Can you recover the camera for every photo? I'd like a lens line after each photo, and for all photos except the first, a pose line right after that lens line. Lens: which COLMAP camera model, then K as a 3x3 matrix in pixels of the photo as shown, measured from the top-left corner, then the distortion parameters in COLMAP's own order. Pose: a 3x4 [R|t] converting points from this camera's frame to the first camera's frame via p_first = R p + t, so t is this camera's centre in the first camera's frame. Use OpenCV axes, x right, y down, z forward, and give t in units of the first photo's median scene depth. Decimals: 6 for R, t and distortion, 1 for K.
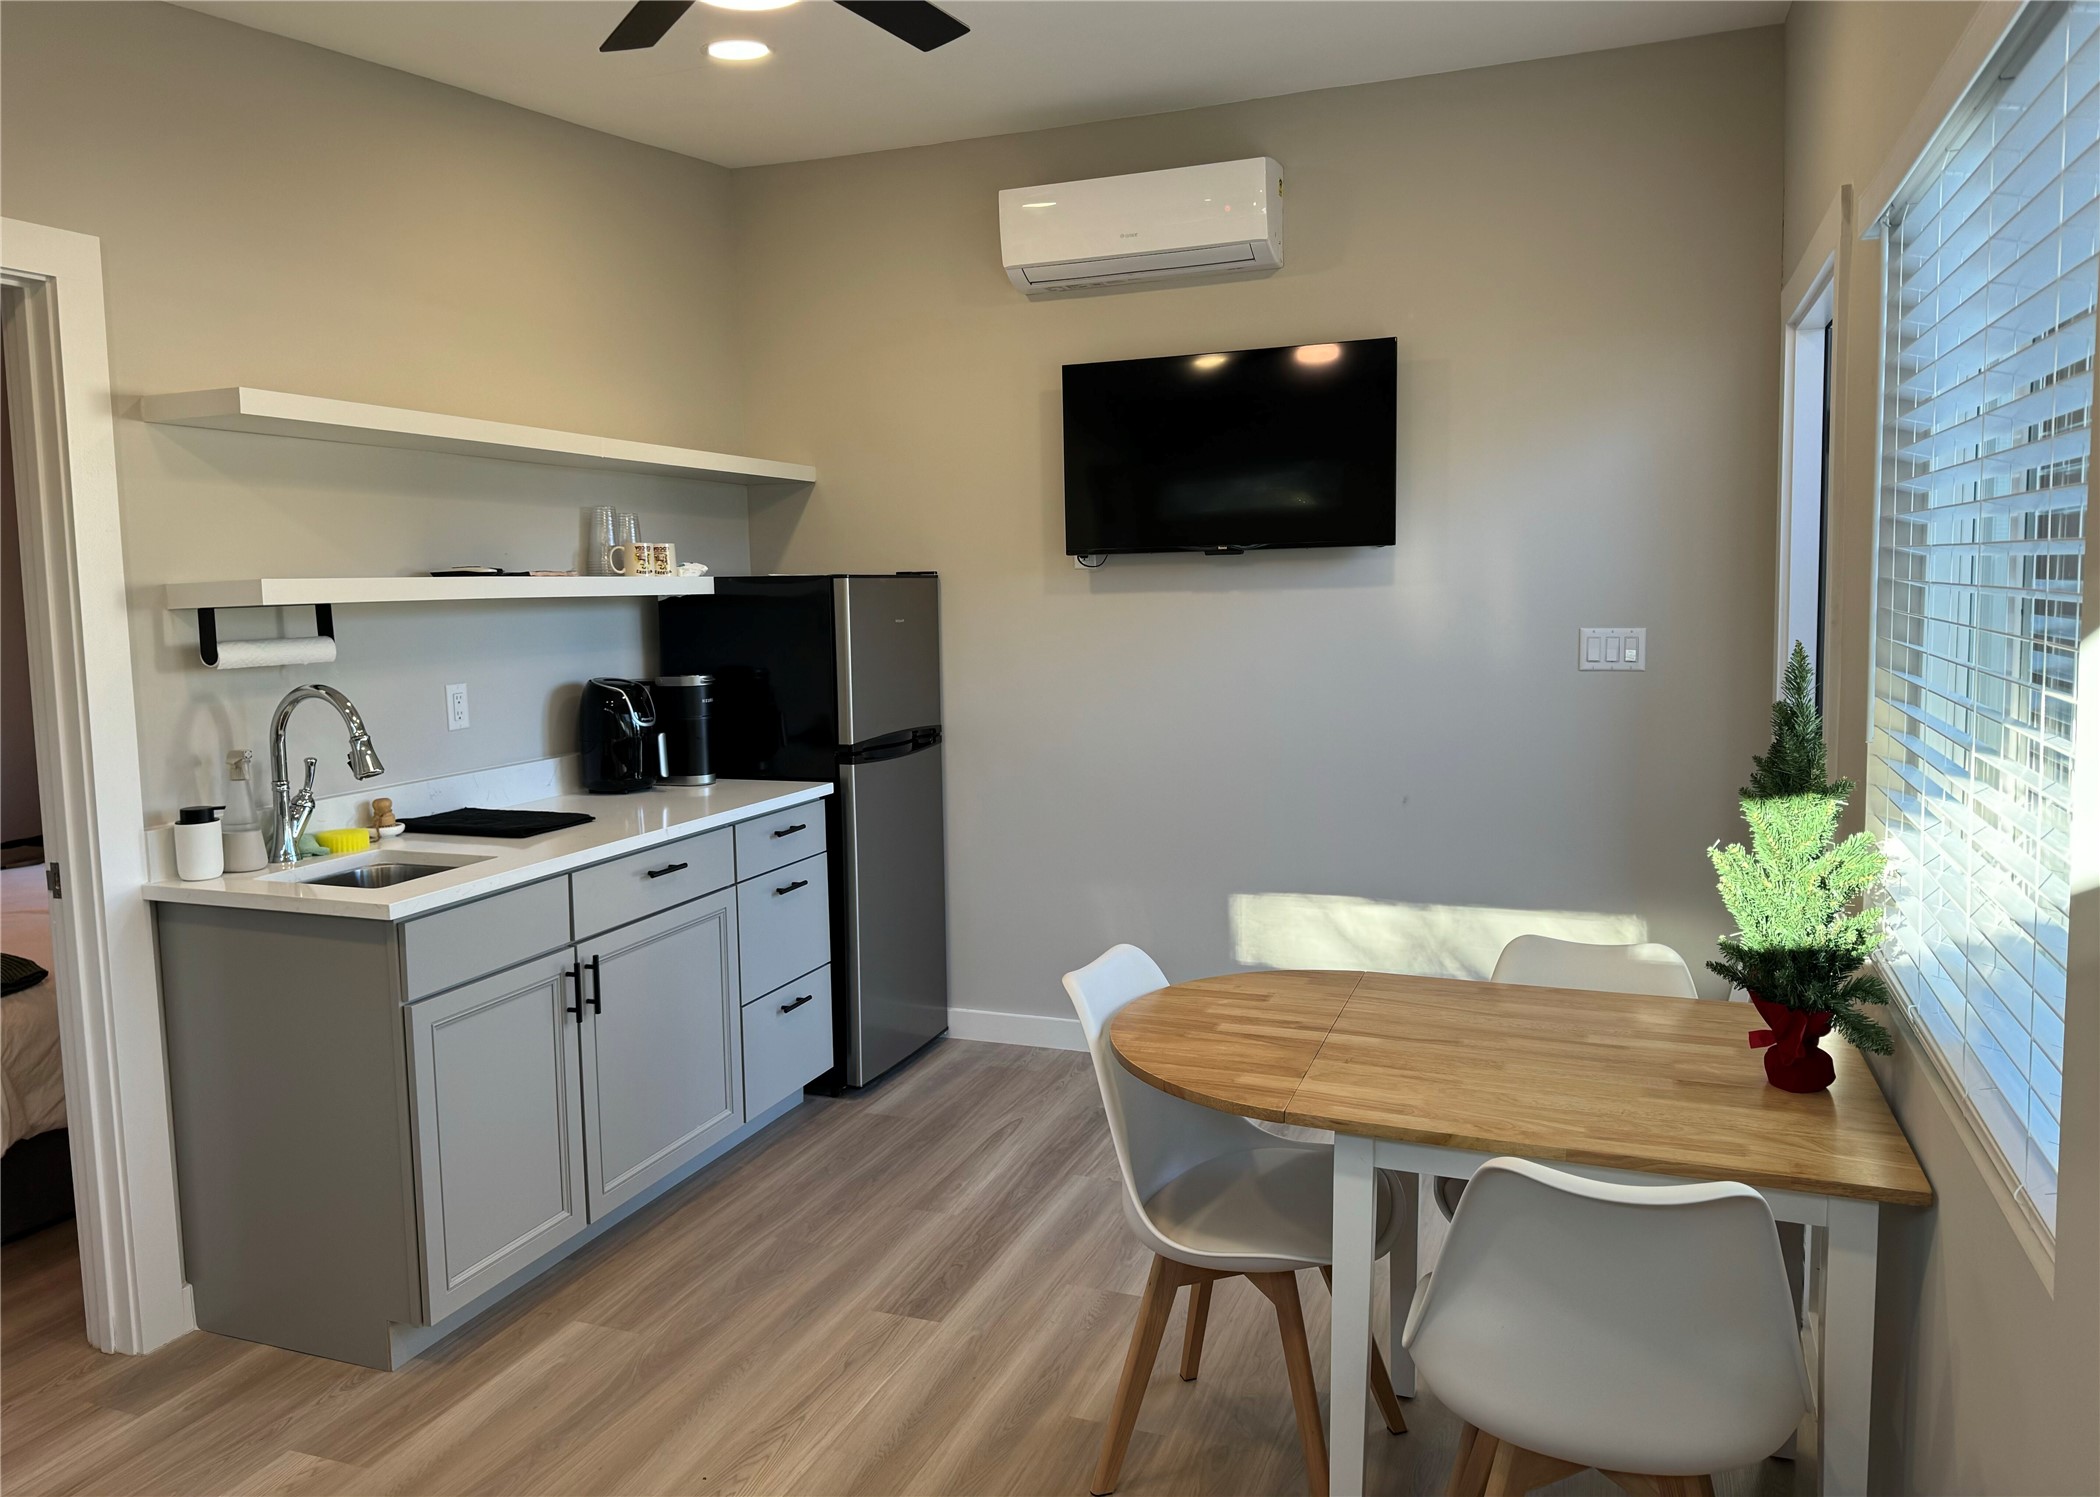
lens RADIAL K [[1467.9, 0, 1052.3], [0, 1467.9, 720.1], [0, 0, 1]] dist [0.002309, -0.000255]
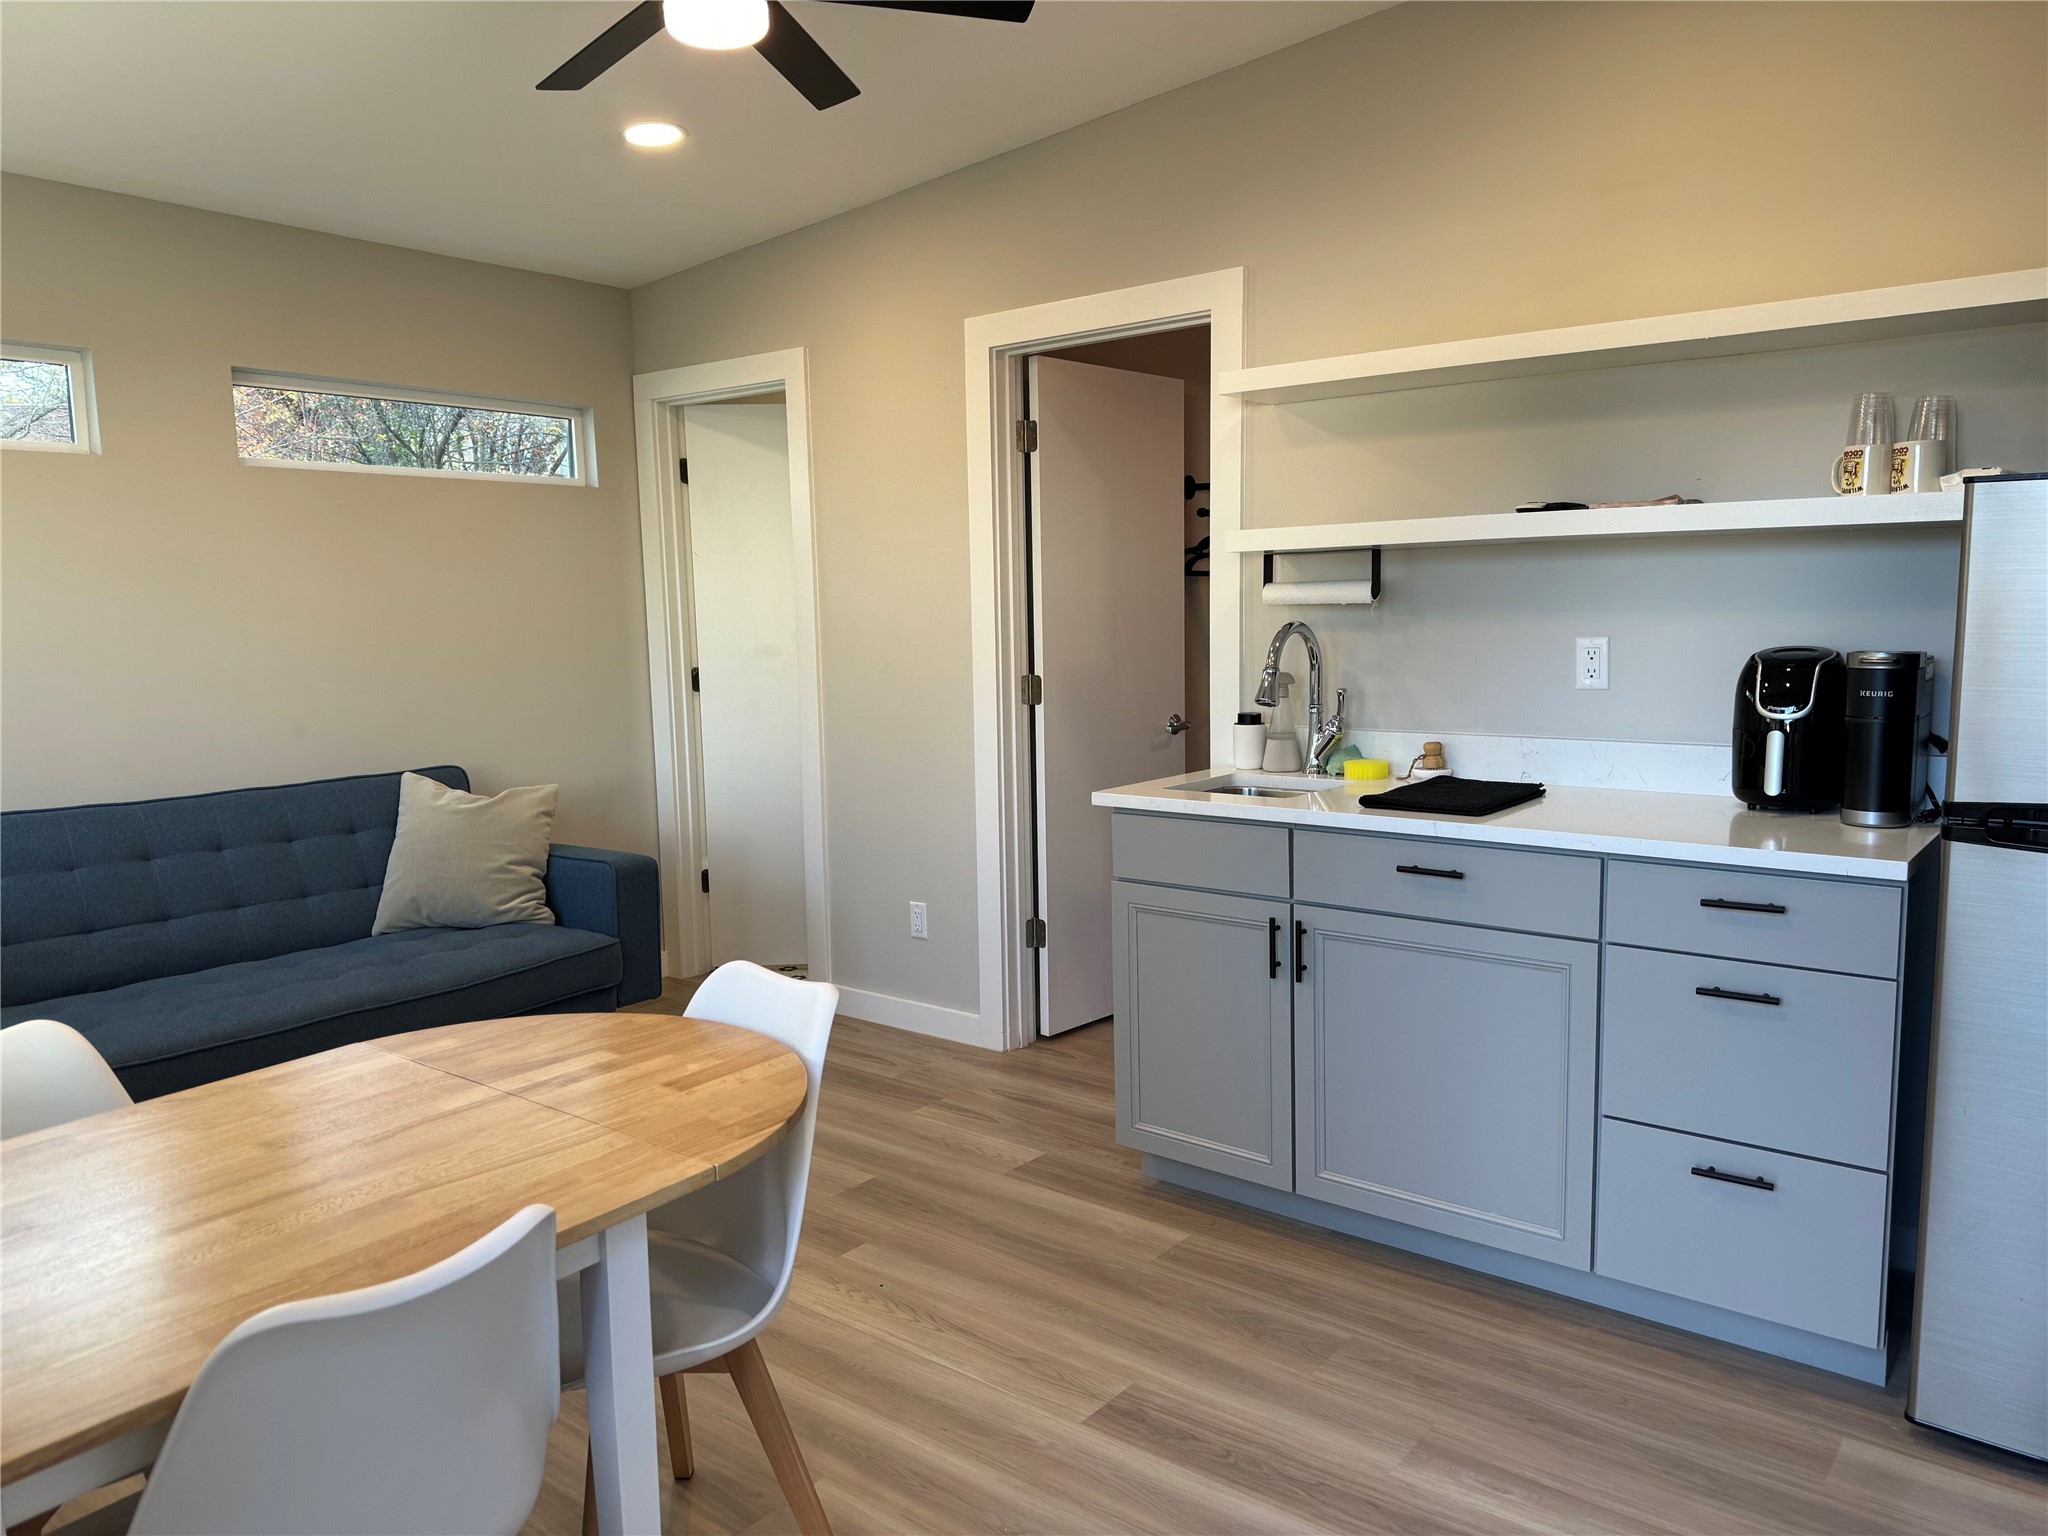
lens RADIAL K [[1454.2, 0, 1028.0], [0, 1454.2, 784.8], [0, 0, 1]] dist [0.110746, -0.143518]
pose [[-0.309135, 0.153132, -0.938609, 0.669246], [-0.058780, 0.981988, 0.179569, -0.095102], [0.949200, 0.110683, -0.294566, 1.188451]]
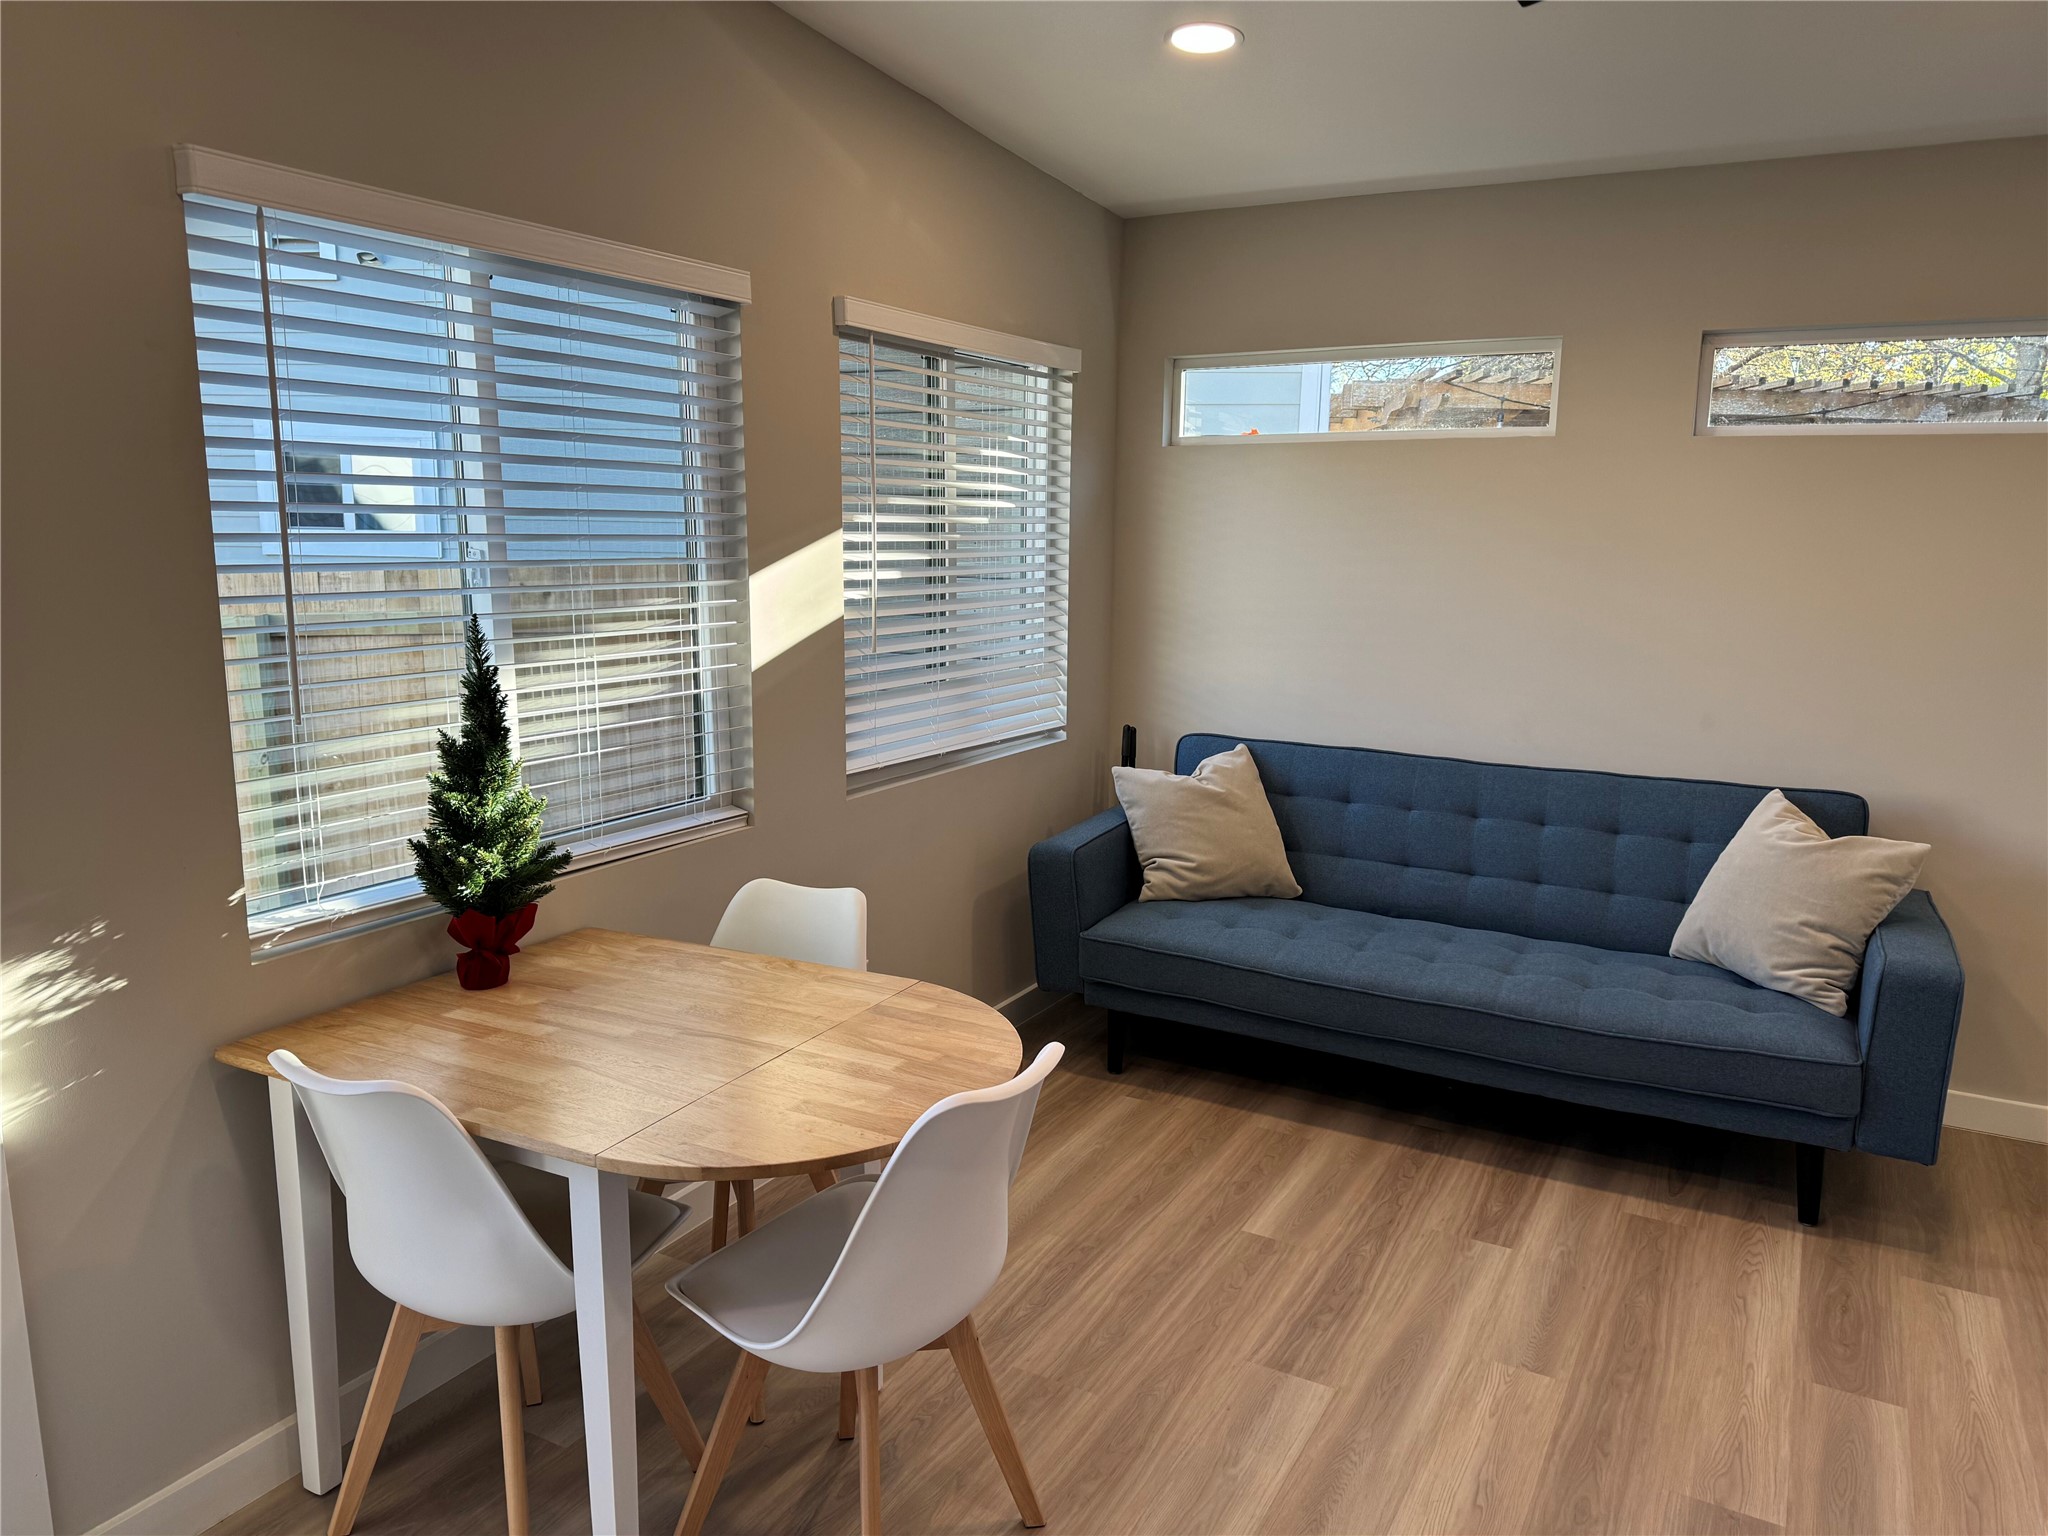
lens RADIAL K [[1454.2, 0, 1028.0], [0, 1454.2, 784.8], [0, 0, 1]] dist [0.110746, -0.143518]
pose [[-0.991199, -0.015340, 0.131491, -0.067030], [0.020311, 0.963882, 0.265554, -0.159609], [-0.130816, 0.265887, -0.955087, 1.458935]]
